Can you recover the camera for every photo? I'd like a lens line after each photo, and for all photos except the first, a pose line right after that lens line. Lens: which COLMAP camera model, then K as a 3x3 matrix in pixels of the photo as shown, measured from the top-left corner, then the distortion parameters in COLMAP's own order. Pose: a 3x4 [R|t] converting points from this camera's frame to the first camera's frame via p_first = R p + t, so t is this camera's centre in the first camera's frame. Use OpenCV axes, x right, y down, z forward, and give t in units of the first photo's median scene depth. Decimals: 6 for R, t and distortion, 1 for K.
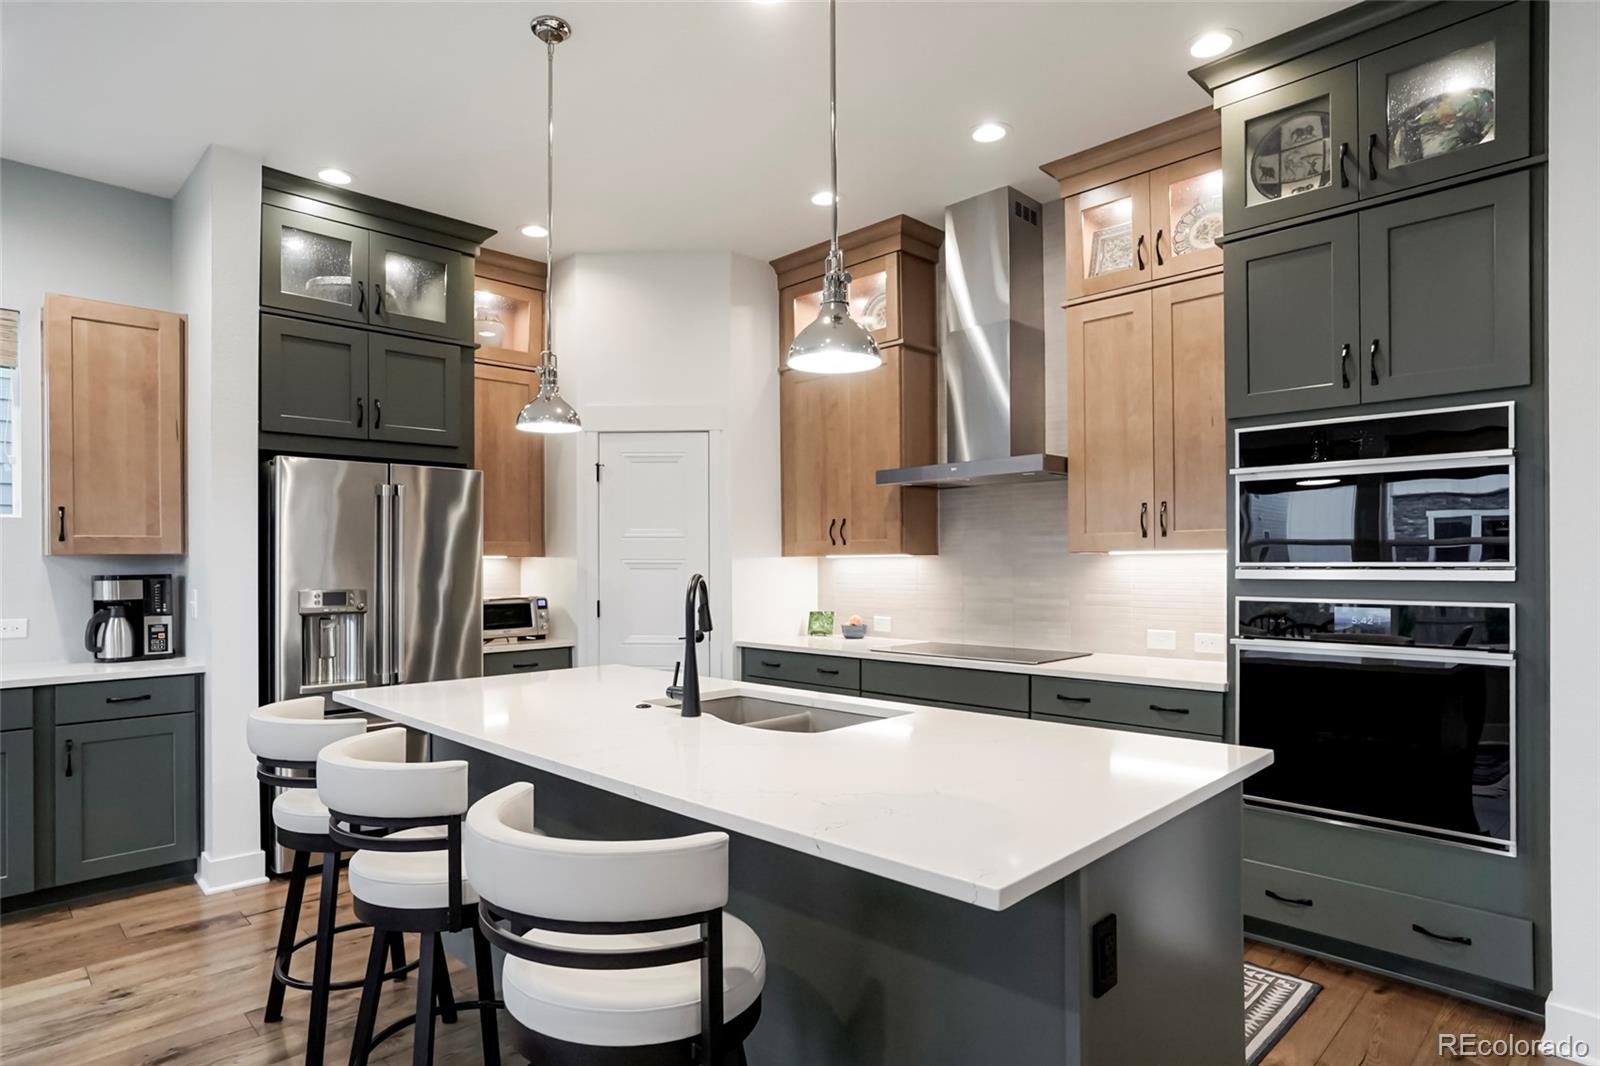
lens RADIAL K [[904.0, 0, 821.6], [0, 904.0, 568.0], [0, 0, 1]] dist [-0.039587, 0.020912]
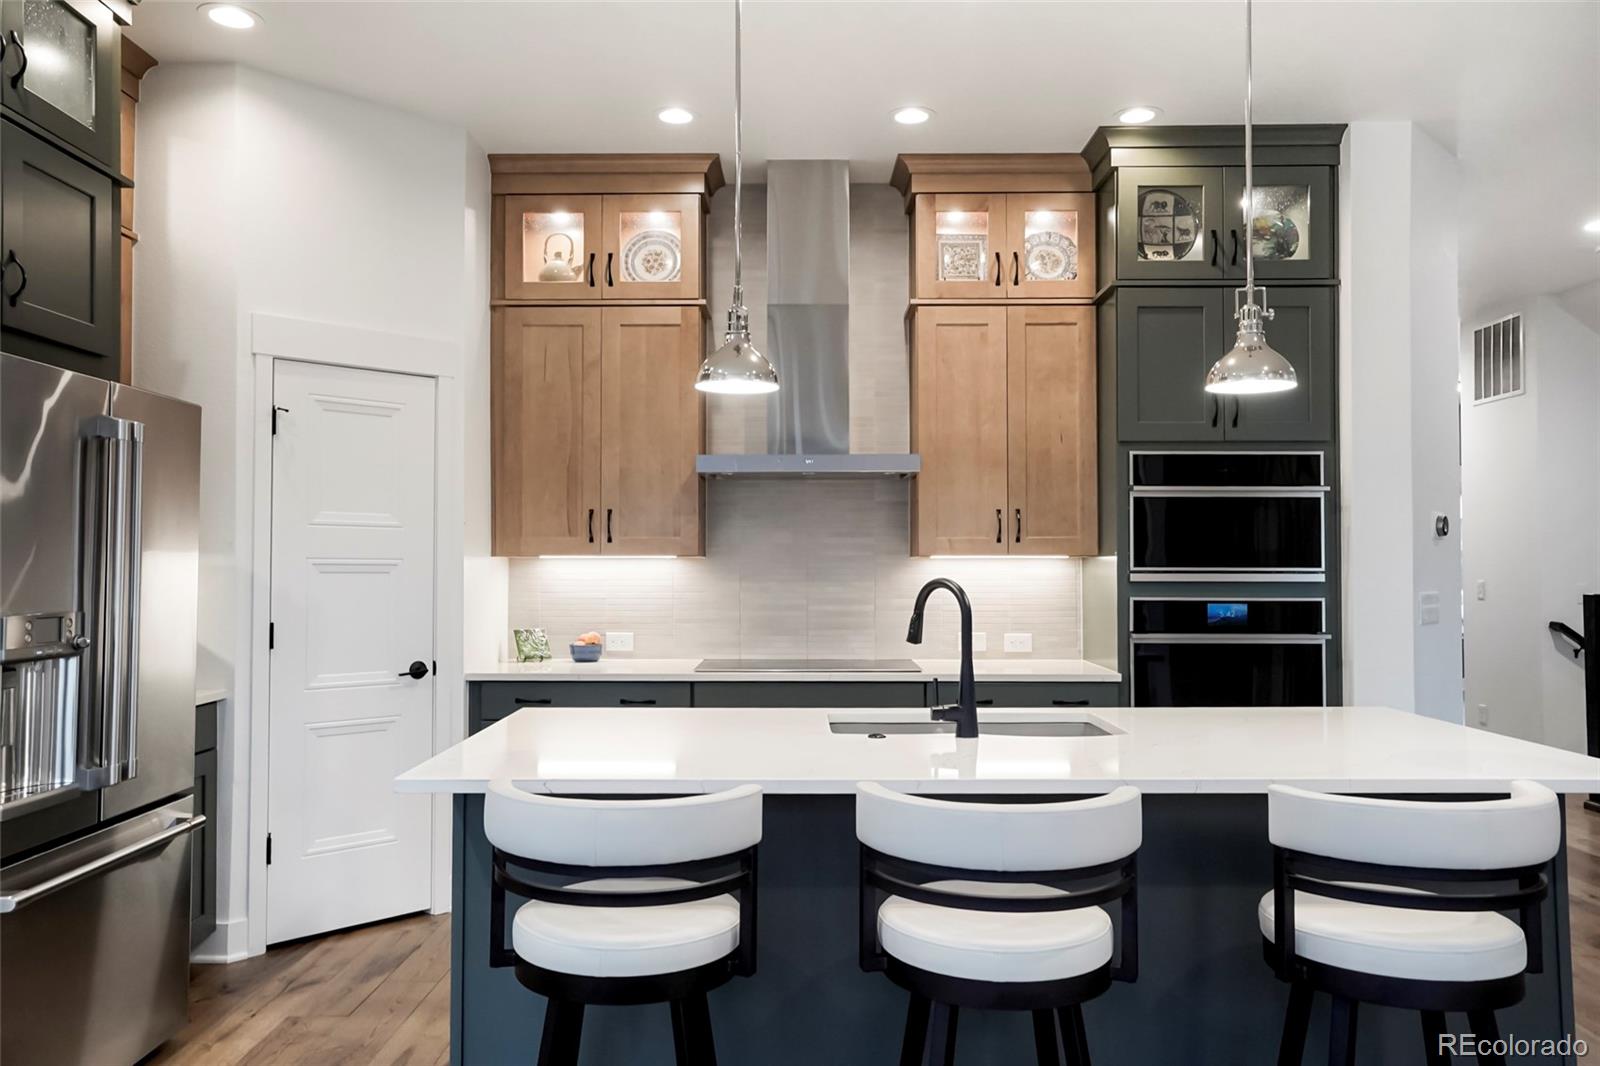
lens RADIAL K [[1171.1, 0, 814.3], [0, 1171.1, 539.3], [0, 0, 1]] dist [0.008672, 0.002445]
pose [[0.701400, 0.019851, 0.712491, -0.667094], [-0.000844, 0.999635, -0.027021, -0.000901], [-0.712767, 0.018351, 0.701161, 0.178859]]
